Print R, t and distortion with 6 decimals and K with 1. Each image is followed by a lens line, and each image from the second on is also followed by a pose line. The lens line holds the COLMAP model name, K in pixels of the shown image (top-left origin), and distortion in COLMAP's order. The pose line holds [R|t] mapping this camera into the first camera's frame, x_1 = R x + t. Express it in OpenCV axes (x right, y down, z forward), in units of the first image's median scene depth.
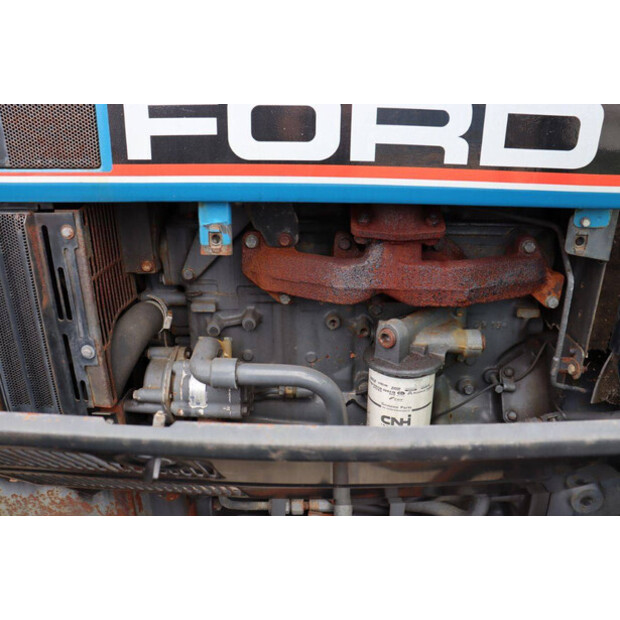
lens RADIAL K [[522.6, 0, 313.0], [0, 522.6, 307.5], [0, 0, 1]] dist [-0.144721, 0.069847]
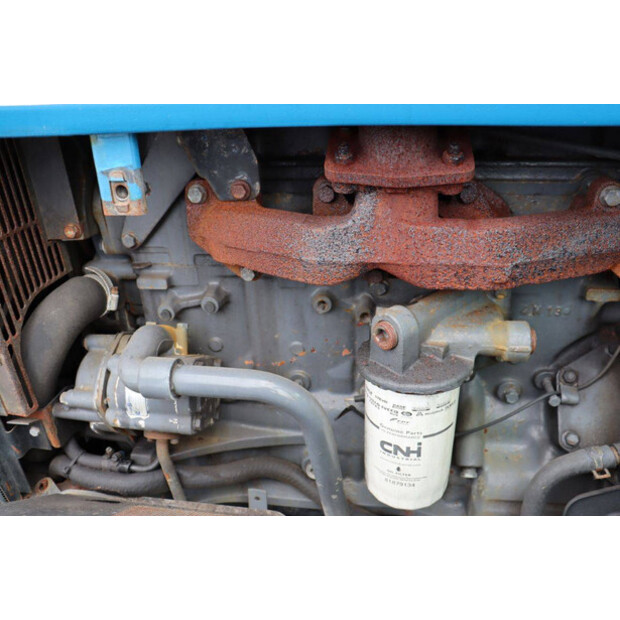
lens RADIAL K [[522.6, 0, 305.6], [0, 522.6, 313.1], [0, 0, 1]] dist [-0.144721, 0.069847]
pose [[0.993023, 0.009448, -0.117541, 0.114925], [0.002052, 0.995250, 0.097335, -0.034188], [0.117902, -0.096898, 0.988286, 0.316026]]
